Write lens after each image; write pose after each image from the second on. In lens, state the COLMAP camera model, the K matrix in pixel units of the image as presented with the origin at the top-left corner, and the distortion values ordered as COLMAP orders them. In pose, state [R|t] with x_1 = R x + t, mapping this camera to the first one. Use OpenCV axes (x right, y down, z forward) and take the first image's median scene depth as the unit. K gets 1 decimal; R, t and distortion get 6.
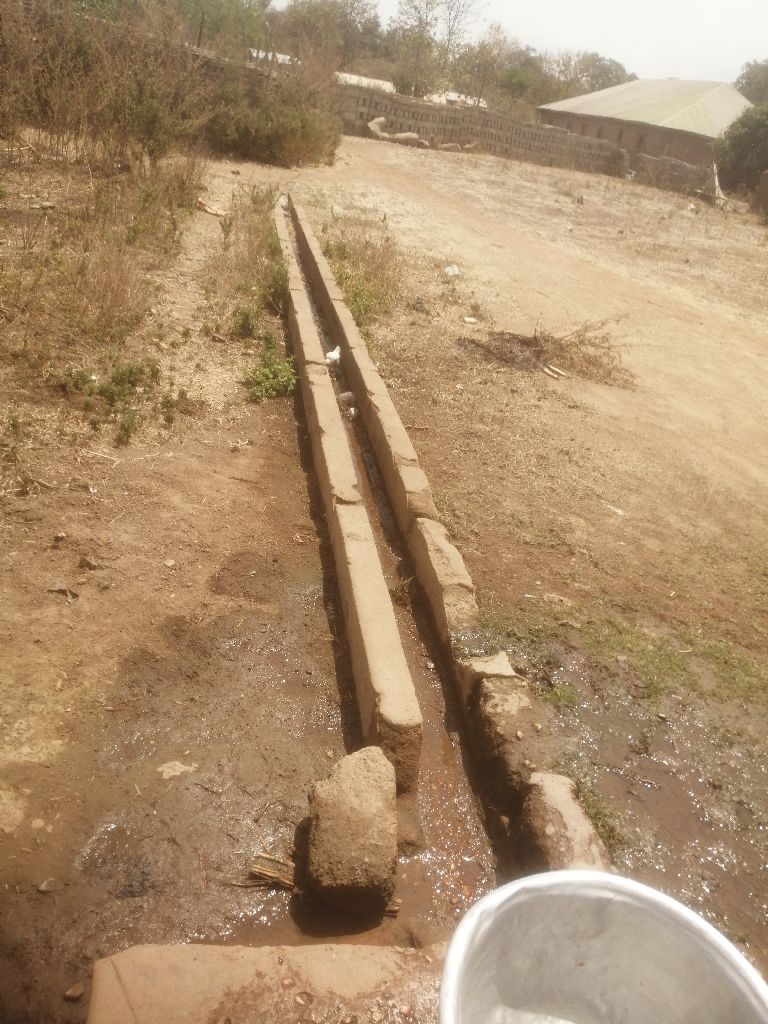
lens RADIAL K [[782.0, 0, 411.0], [0, 782.0, 530.0], [0, 0, 1]] dist [0.007340, -0.042780]
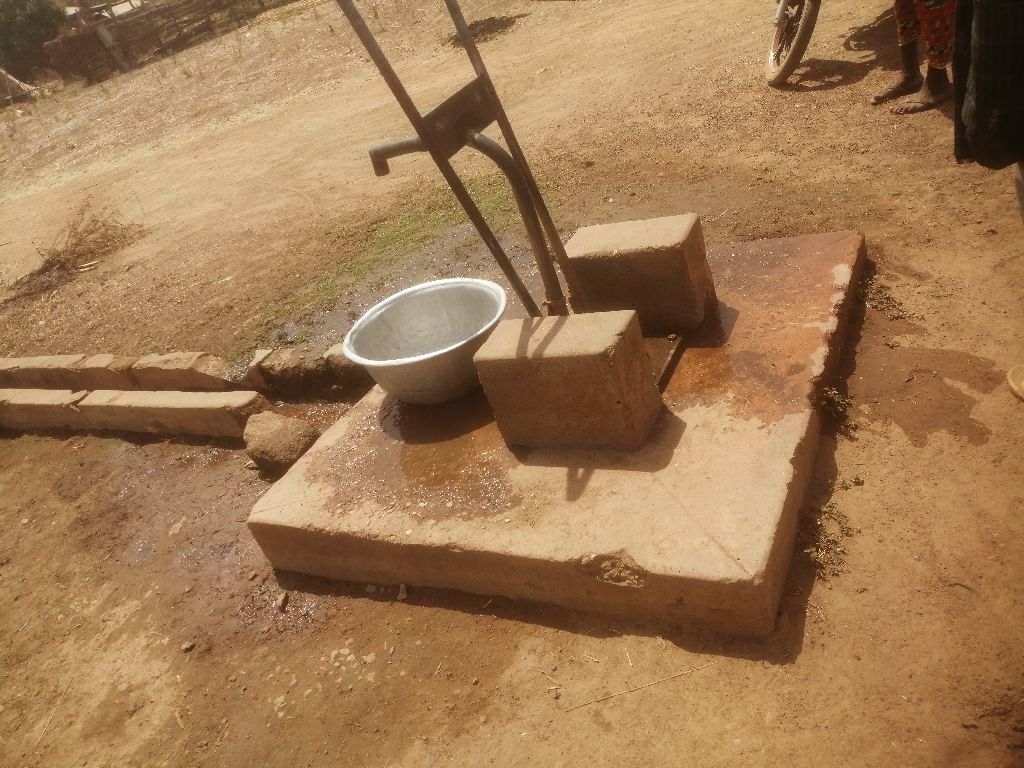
lens RADIAL K [[782.0, 0, 506.7], [0, 782.0, 382.8], [0, 0, 1]] dist [0.007340, -0.042780]
pose [[0.497696, -0.731840, 0.465519, -0.161658], [0.725987, 0.645173, 0.238105, 0.076459], [-0.474595, 0.219457, 0.852407, -0.215946]]
